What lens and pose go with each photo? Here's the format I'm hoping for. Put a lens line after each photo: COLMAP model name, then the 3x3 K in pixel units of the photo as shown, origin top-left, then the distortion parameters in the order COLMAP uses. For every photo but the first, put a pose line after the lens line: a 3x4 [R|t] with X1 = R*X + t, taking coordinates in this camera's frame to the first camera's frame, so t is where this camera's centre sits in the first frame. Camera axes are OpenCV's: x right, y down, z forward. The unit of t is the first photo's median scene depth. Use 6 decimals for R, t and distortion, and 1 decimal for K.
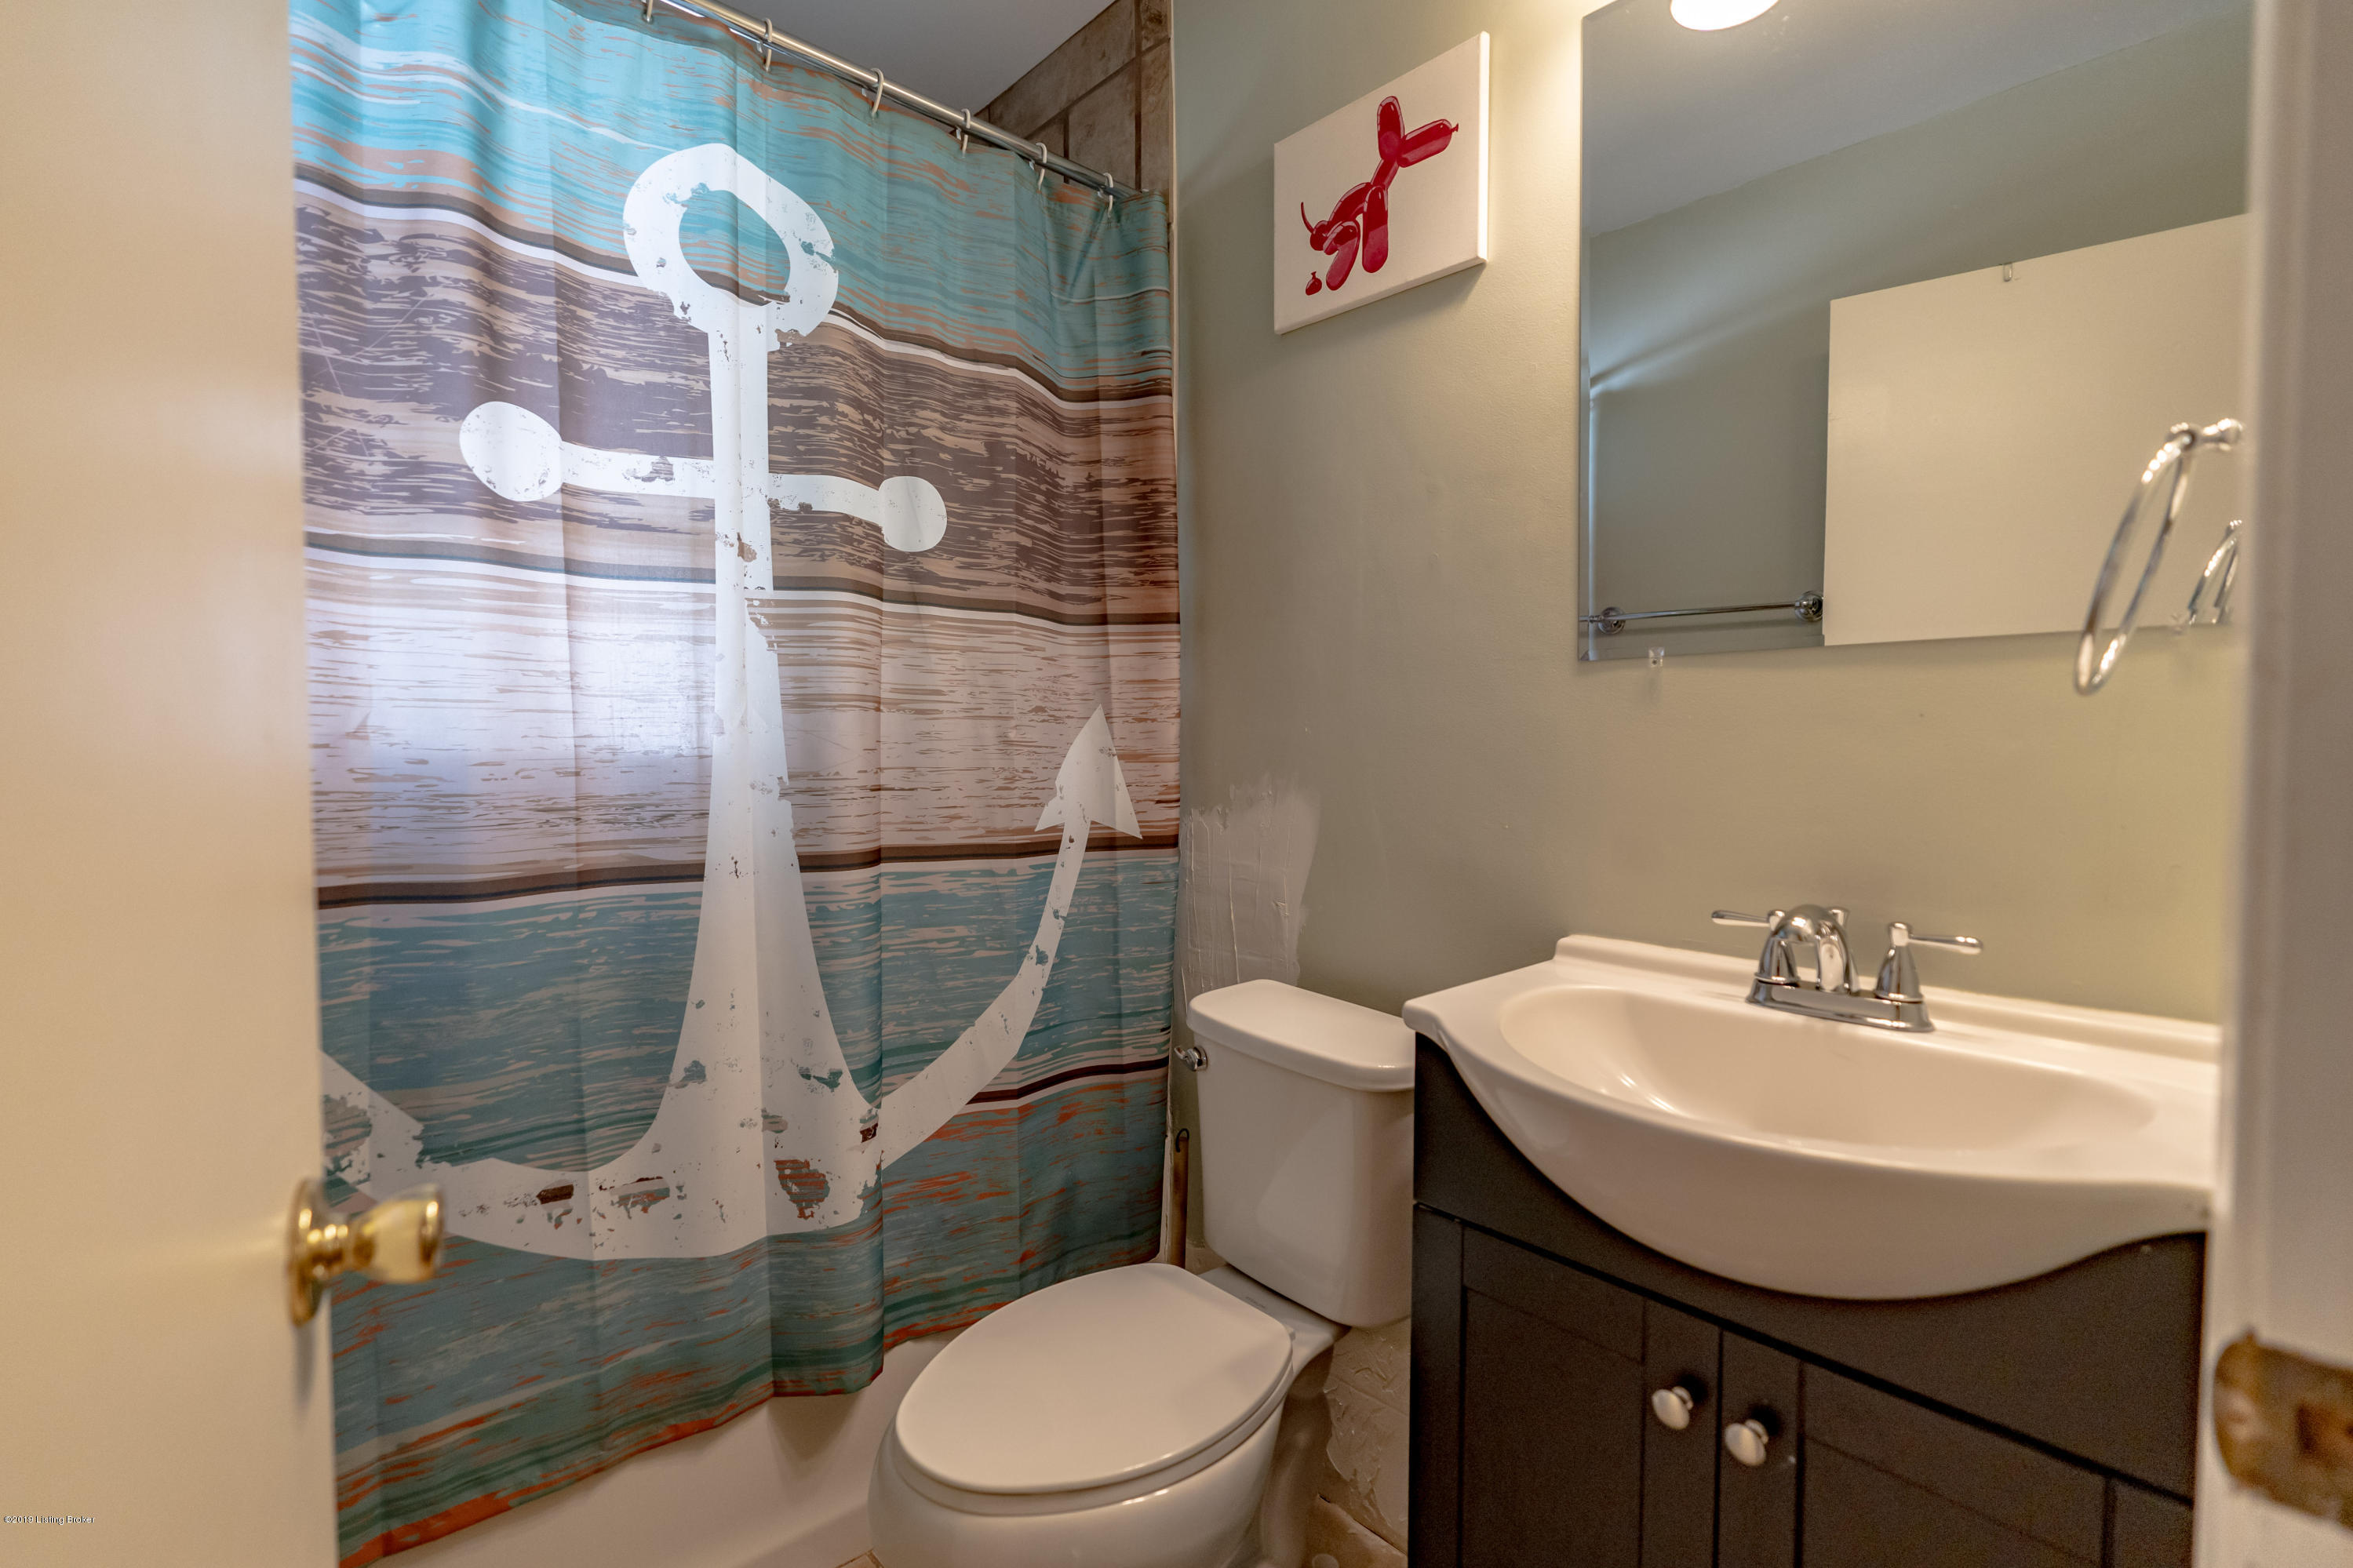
lens RADIAL K [[1090.0, 0, 1165.5], [0, 1090.0, 780.8], [0, 0, 1]] dist [-0.005739, 0.000100]
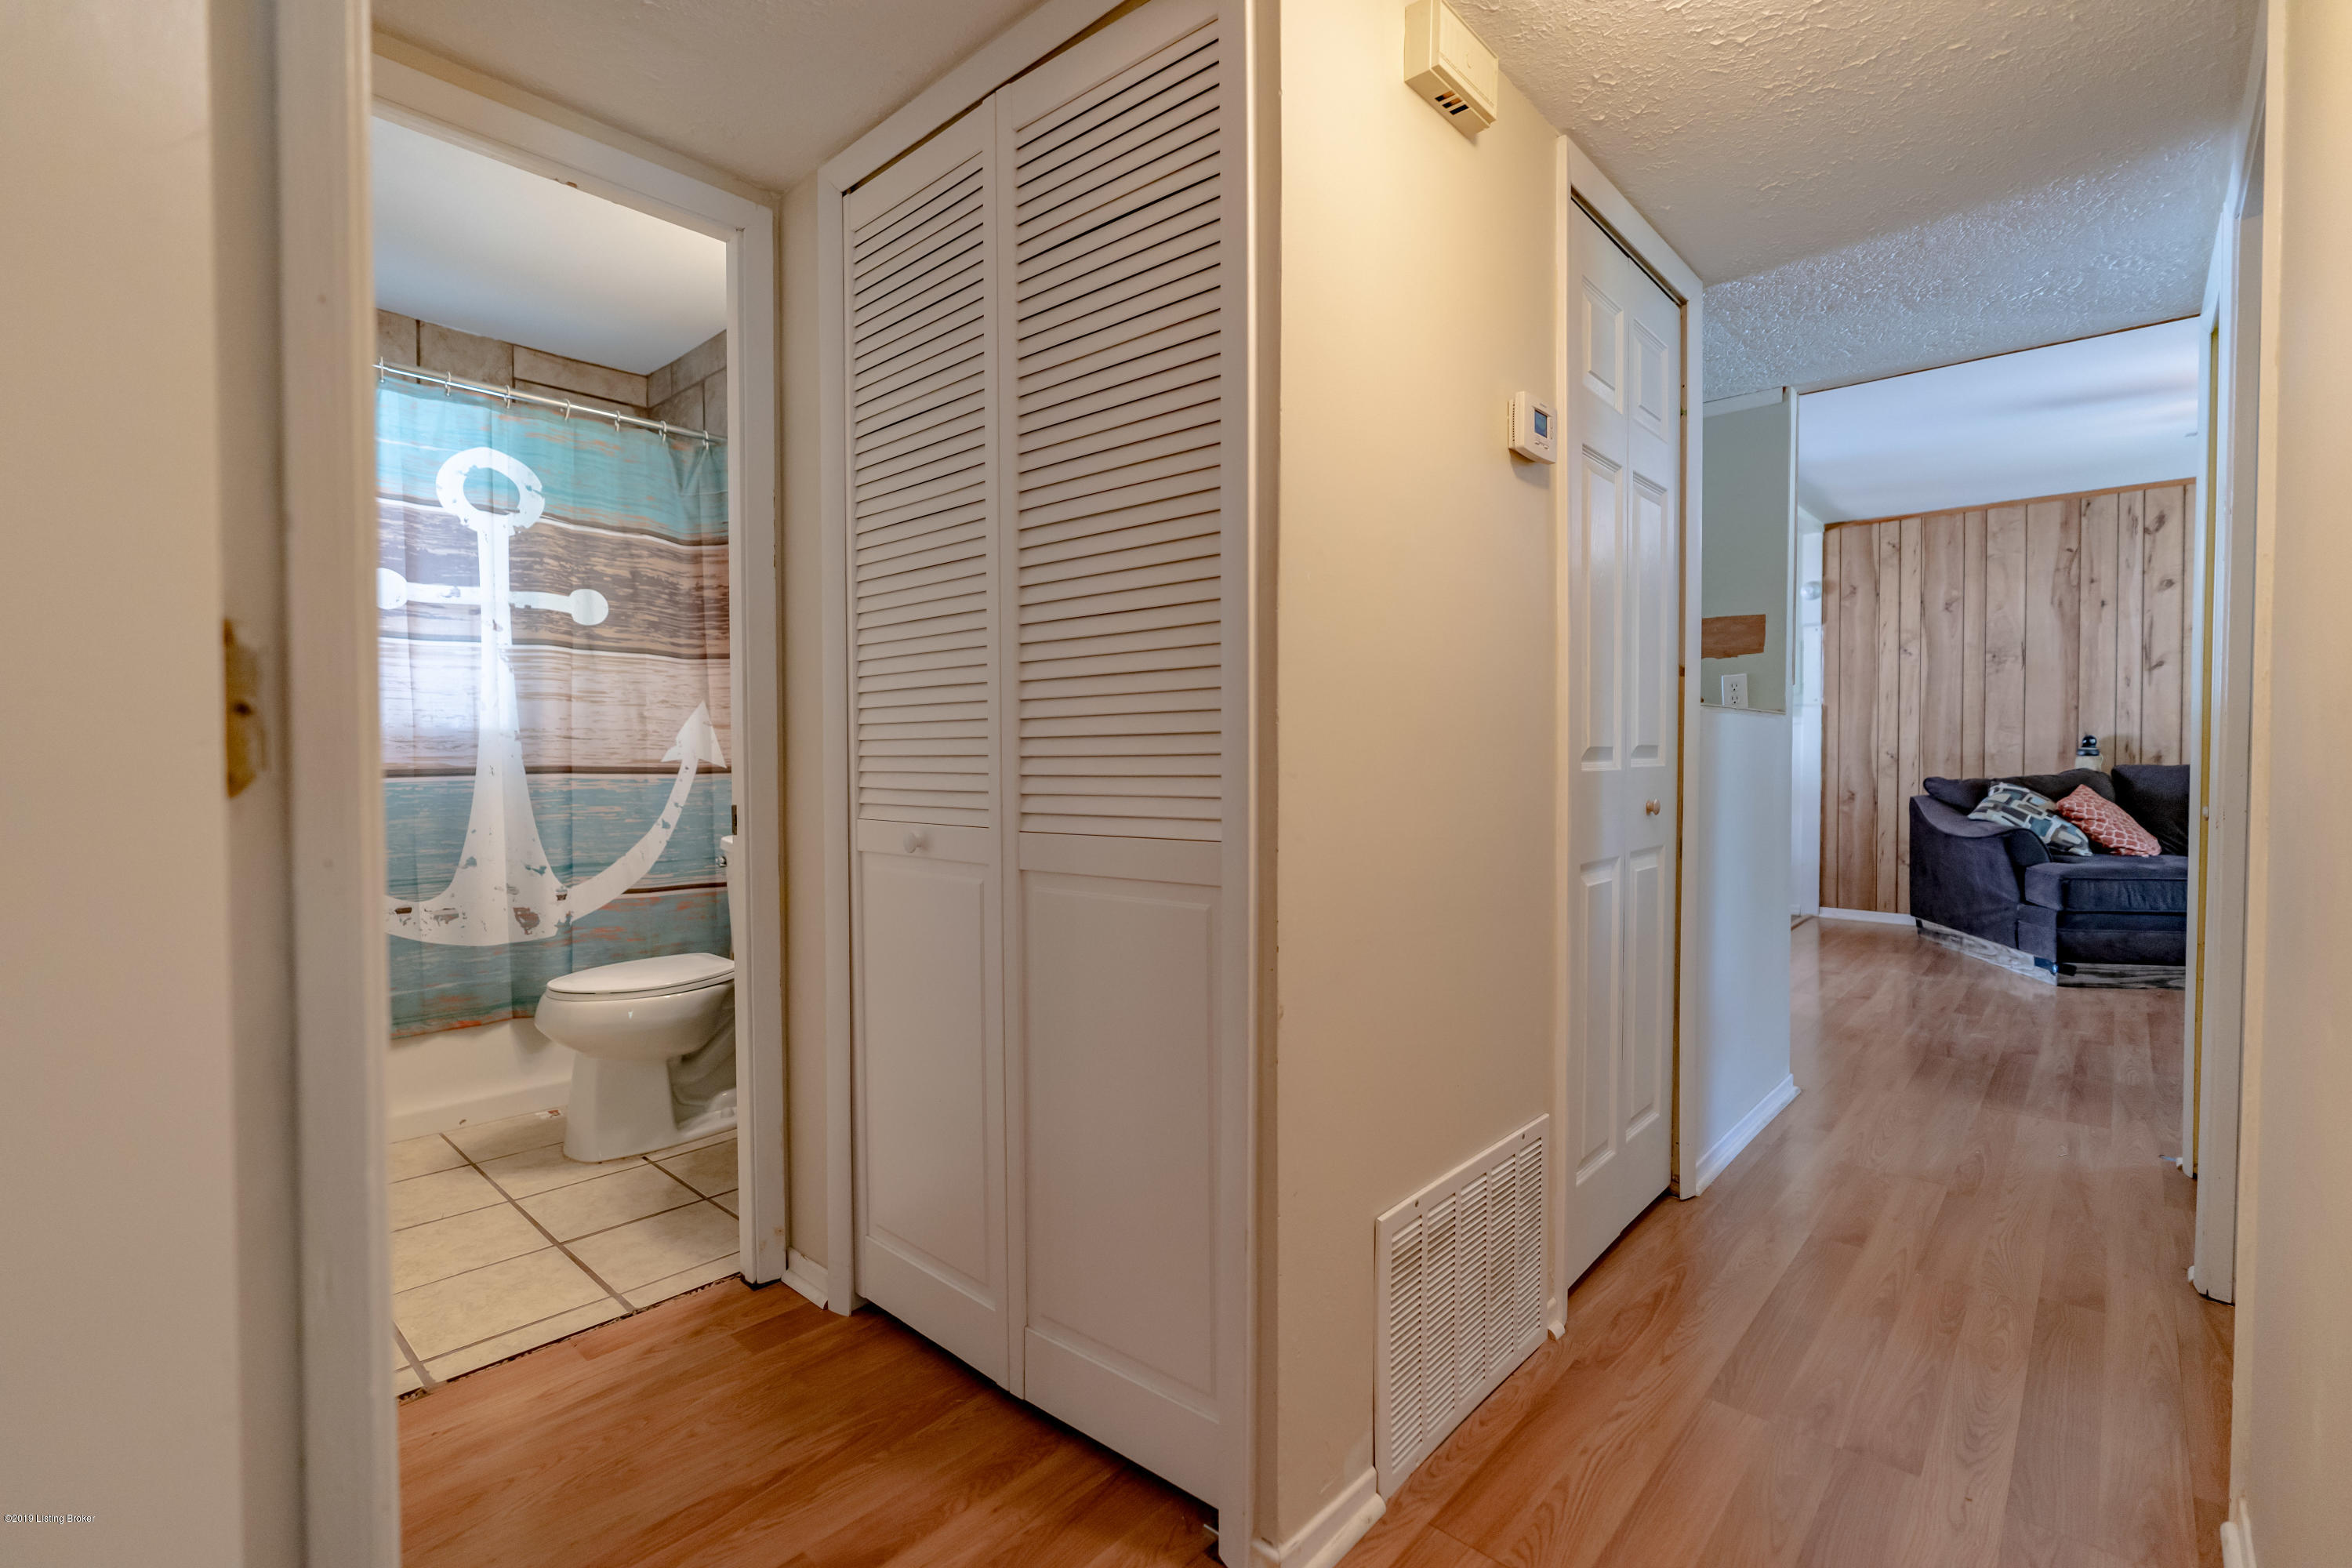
lens RADIAL K [[1053.7, 0, 1175.5], [0, 1053.7, 776.3], [0, 0, 1]] dist [-0.005848, 0.000040]
pose [[0.993368, -0.008075, 0.114693, 0.699112], [0.009831, 0.999843, -0.014760, 0.129170], [-0.114555, 0.015790, 0.993291, -1.208810]]
